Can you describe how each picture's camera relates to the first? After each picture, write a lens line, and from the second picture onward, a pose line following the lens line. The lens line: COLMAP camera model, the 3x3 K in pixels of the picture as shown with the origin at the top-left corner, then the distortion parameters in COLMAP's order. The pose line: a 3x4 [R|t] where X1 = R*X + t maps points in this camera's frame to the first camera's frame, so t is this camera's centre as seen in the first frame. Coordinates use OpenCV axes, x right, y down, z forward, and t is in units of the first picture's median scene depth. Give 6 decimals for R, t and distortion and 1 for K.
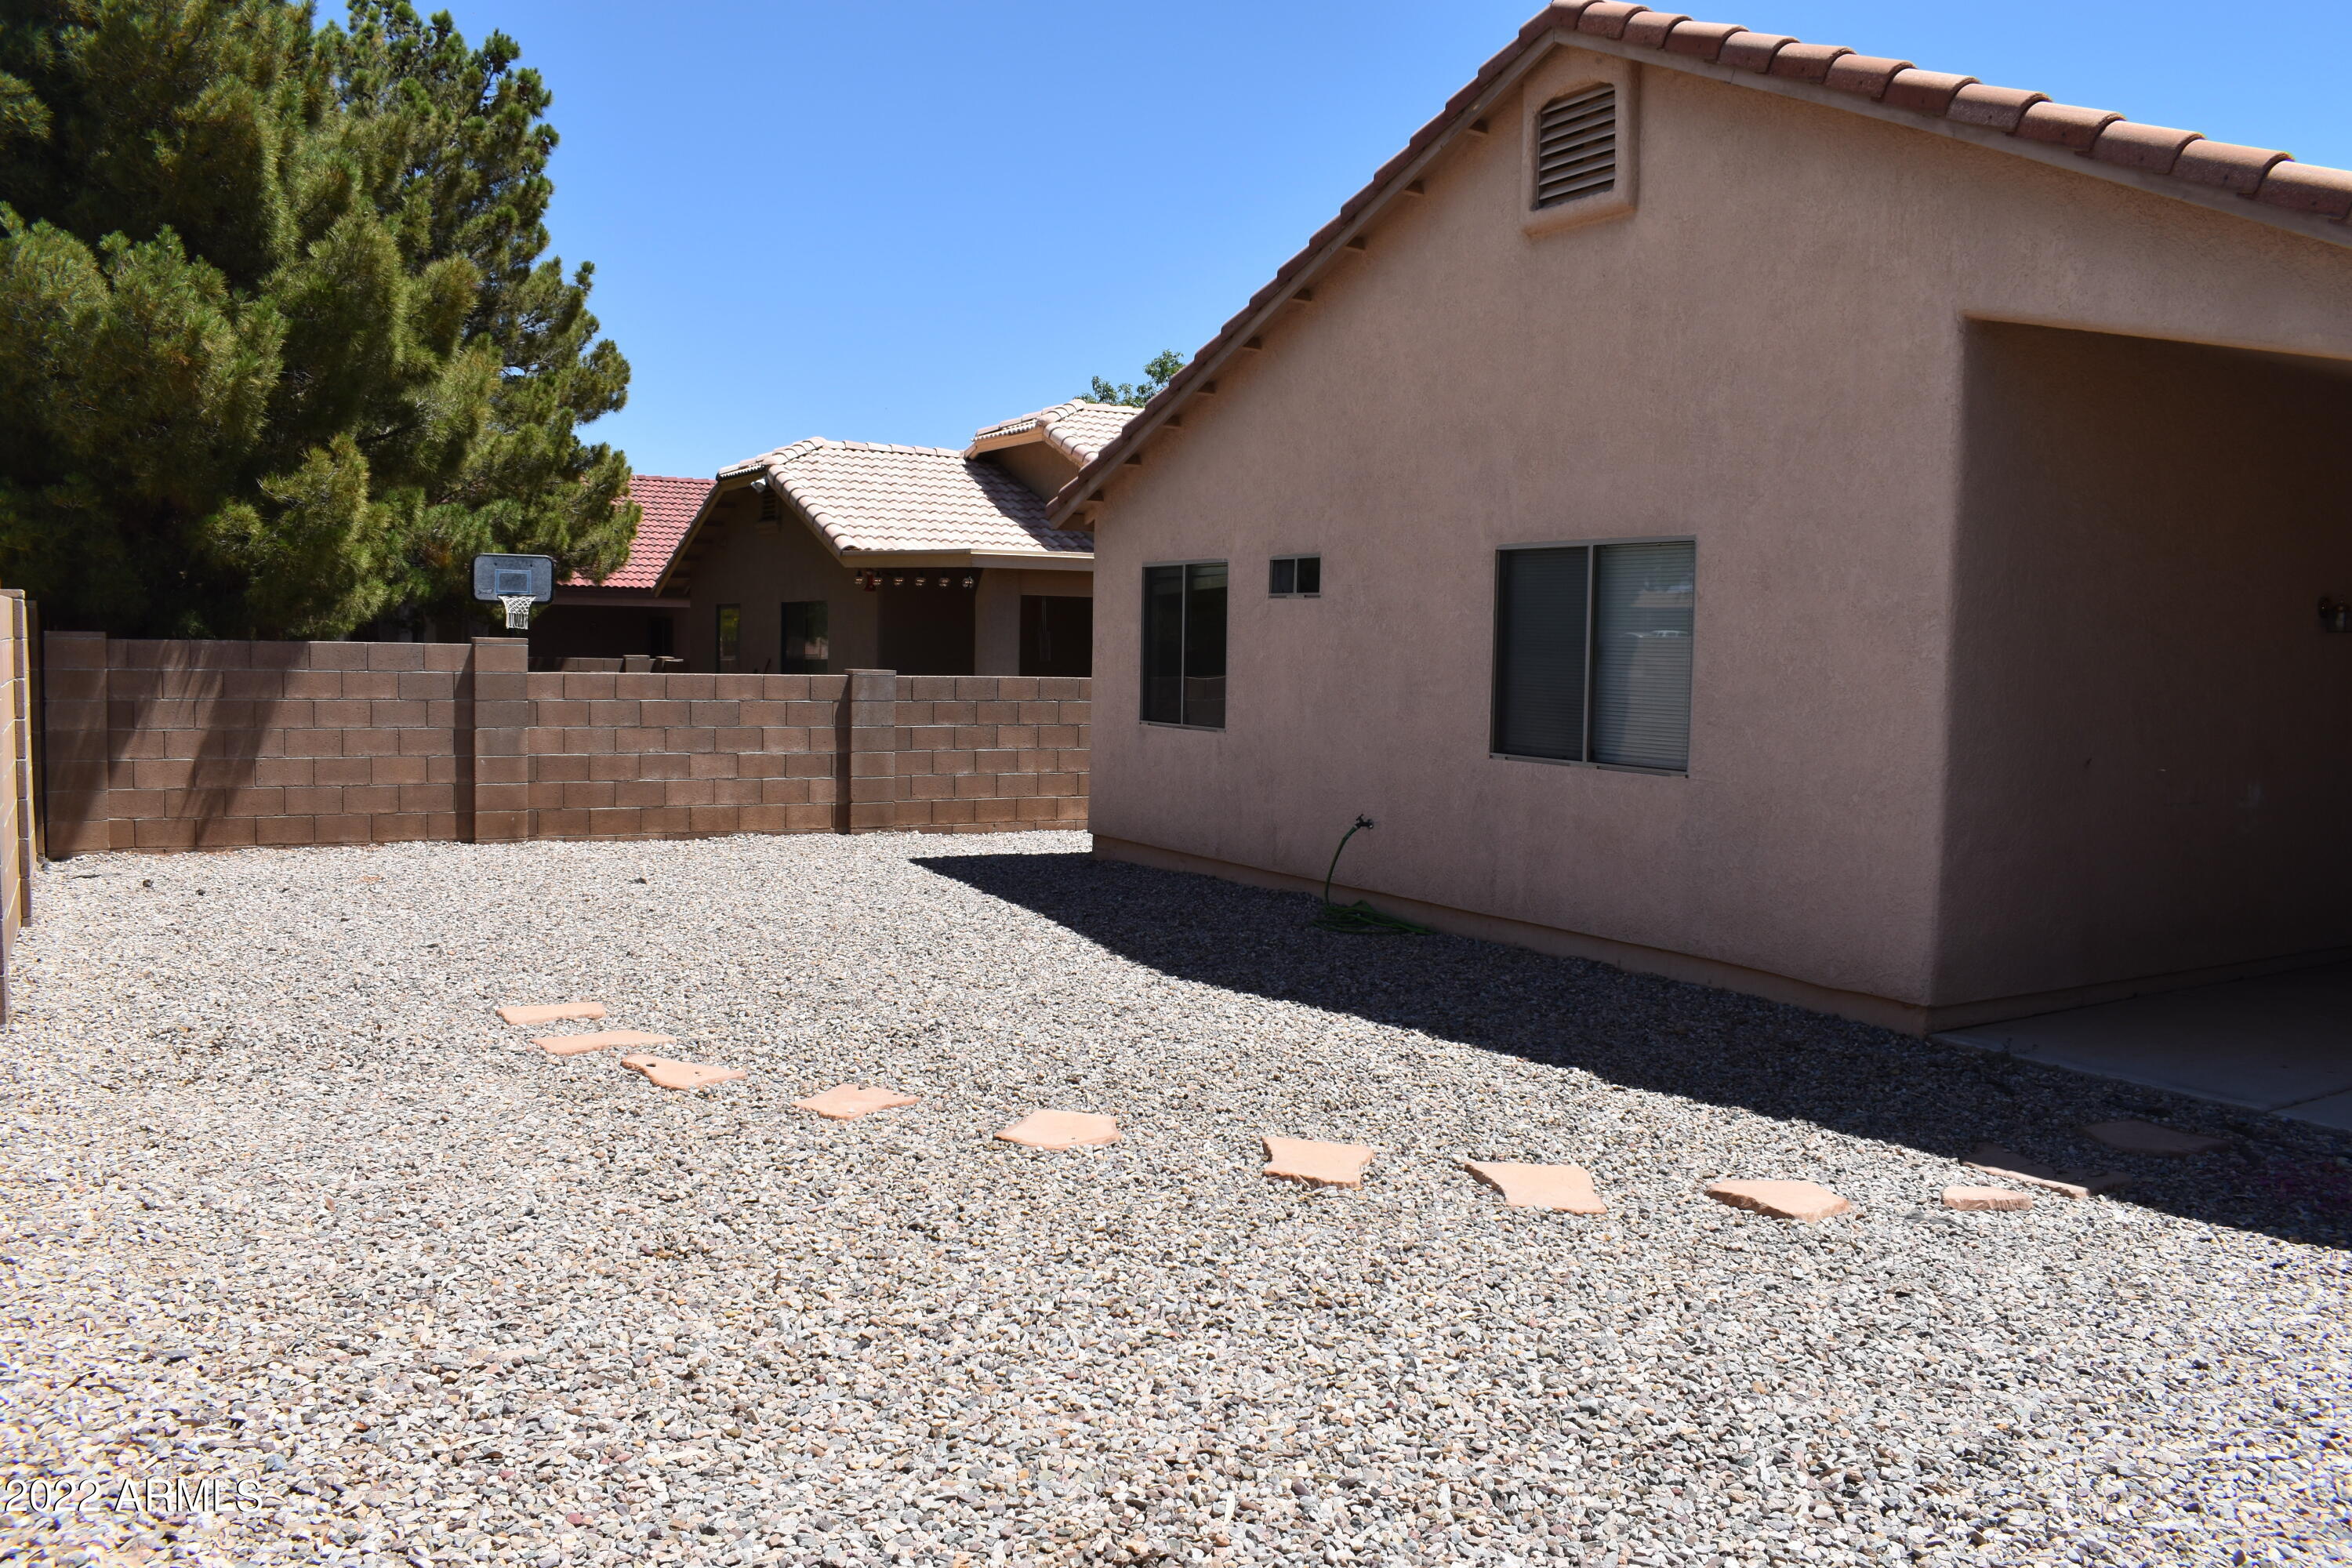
lens RADIAL K [[1839.2, 0, 1174.6], [0, 1839.2, 782.3], [0, 0, 1]] dist [-0.097401, 0.019992]
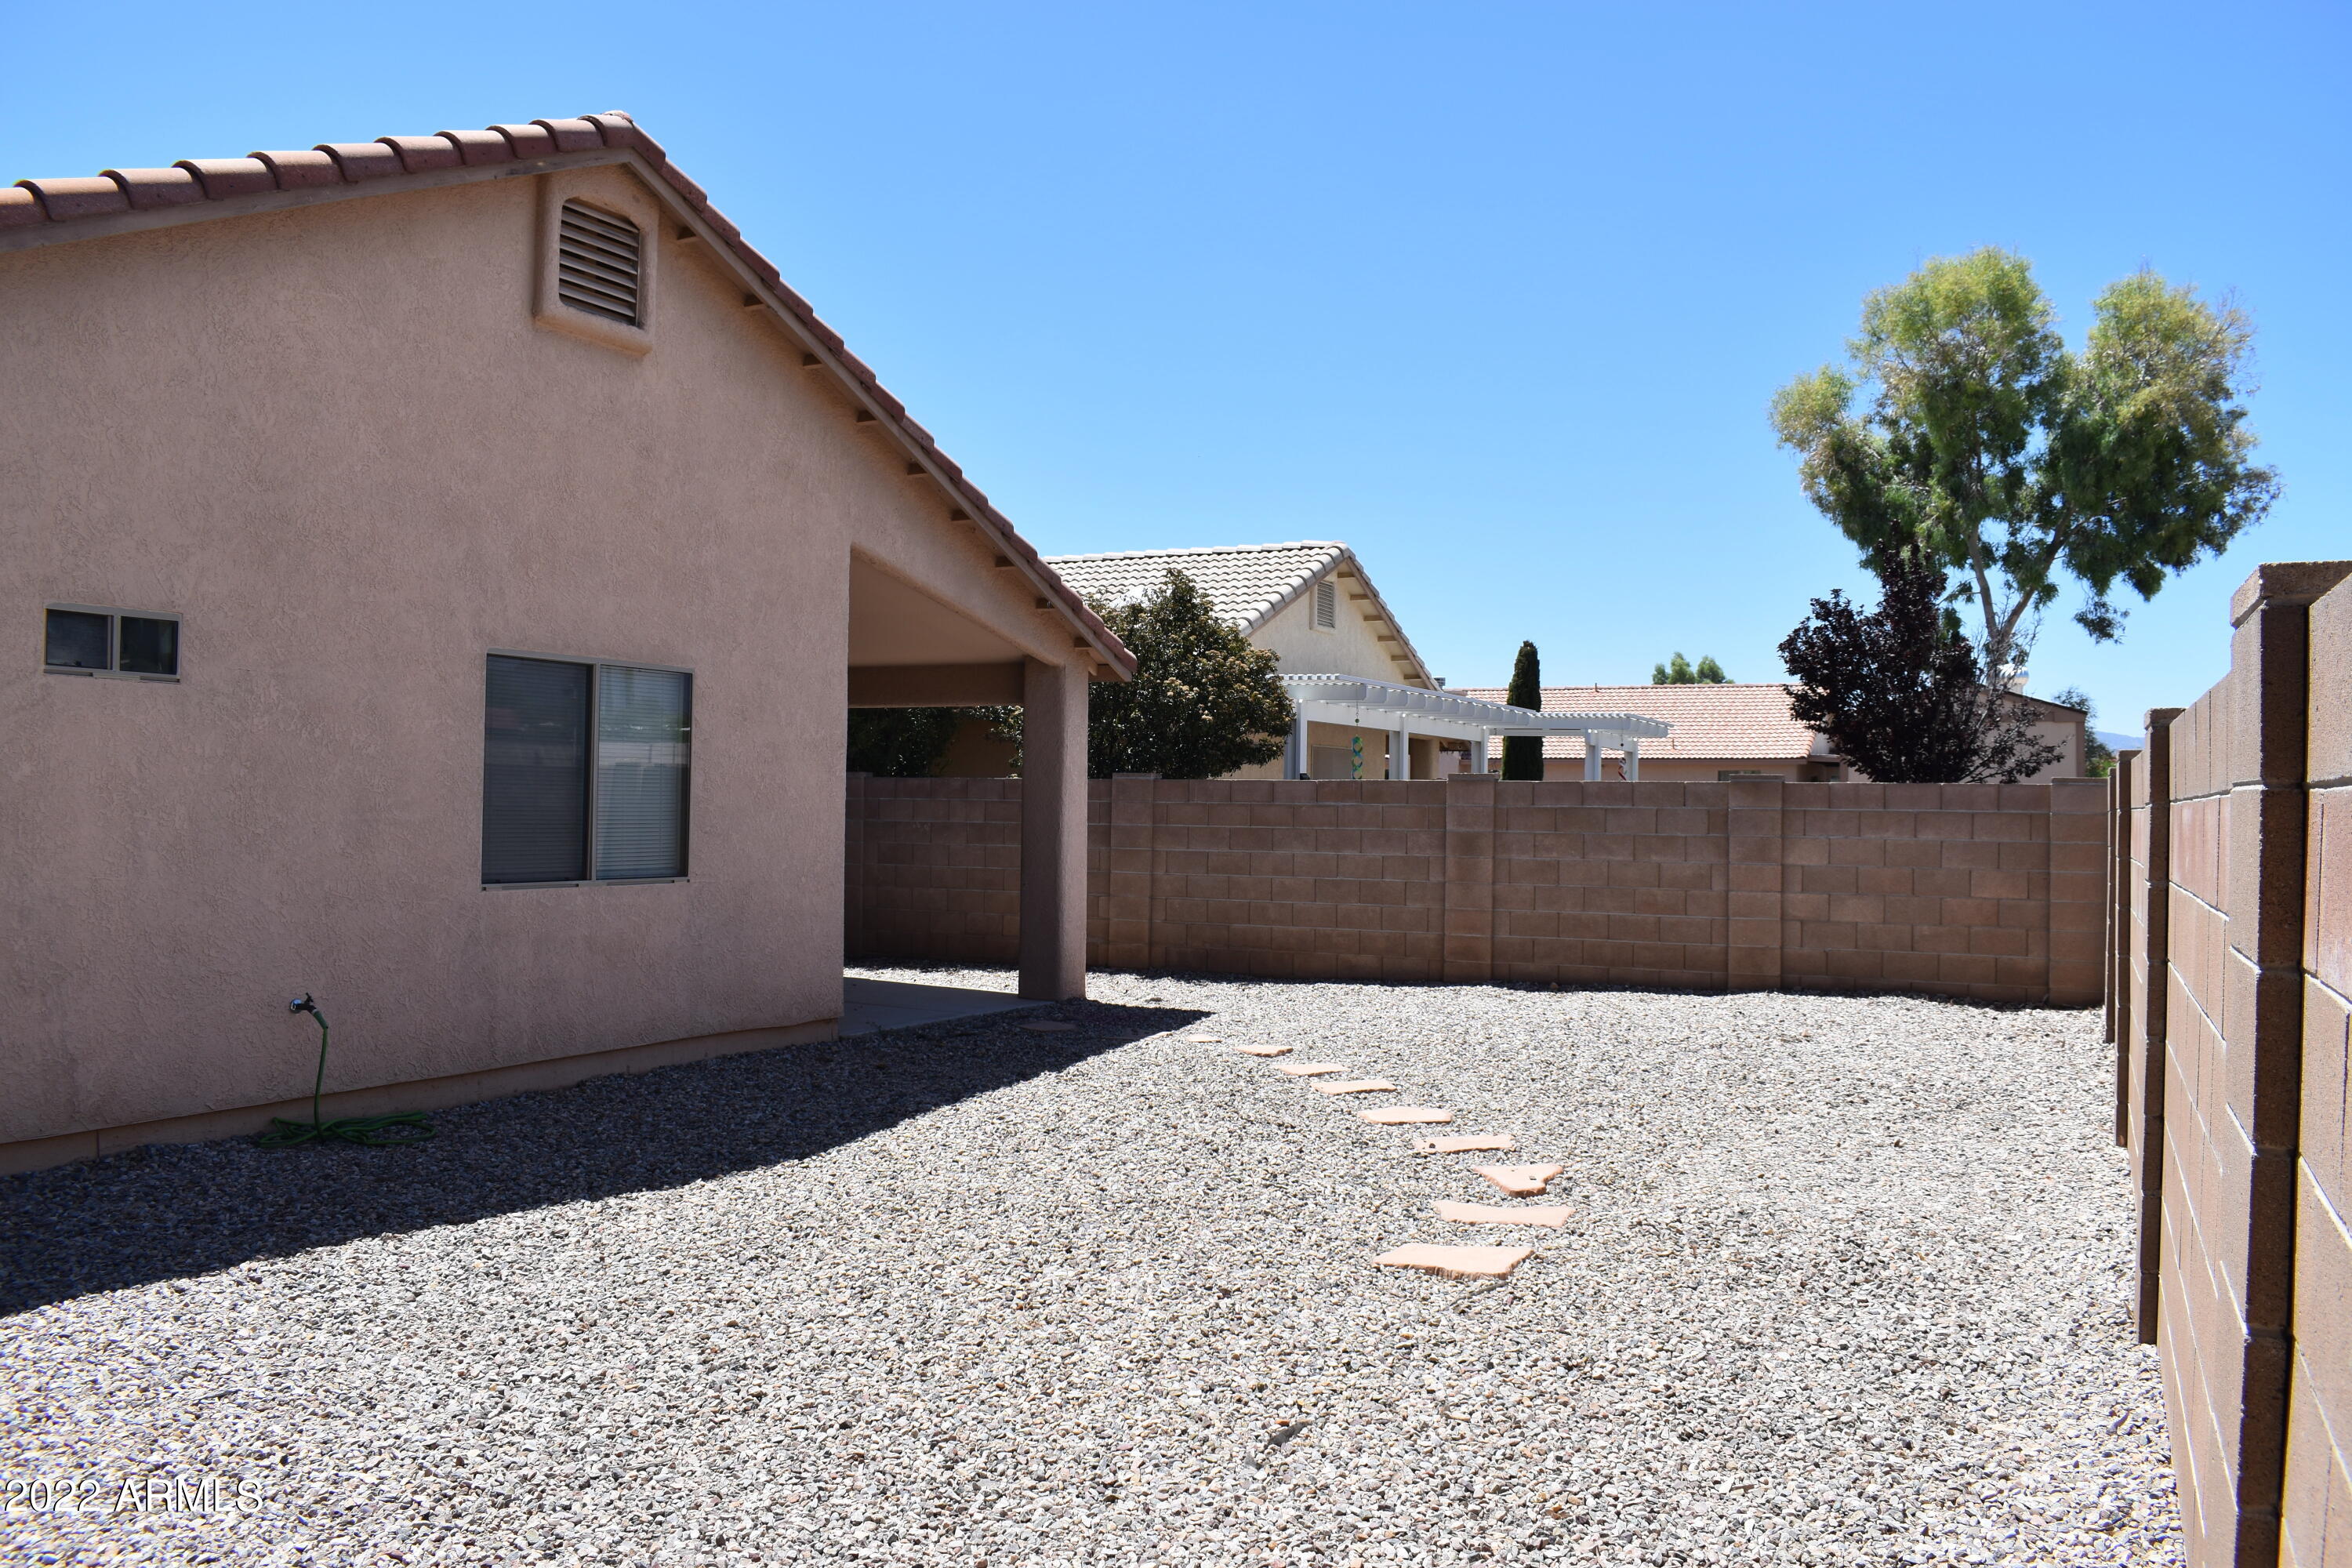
lens RADIAL K [[1839.2, 0, 1175.8], [0, 1839.2, 784.3], [0, 0, 1]] dist [-0.097401, 0.019992]
pose [[-0.531689, -0.023389, 0.846616, -0.747198], [0.034143, 0.998214, 0.049019, -0.096450], [-0.846251, 0.054969, -0.529941, 1.197143]]
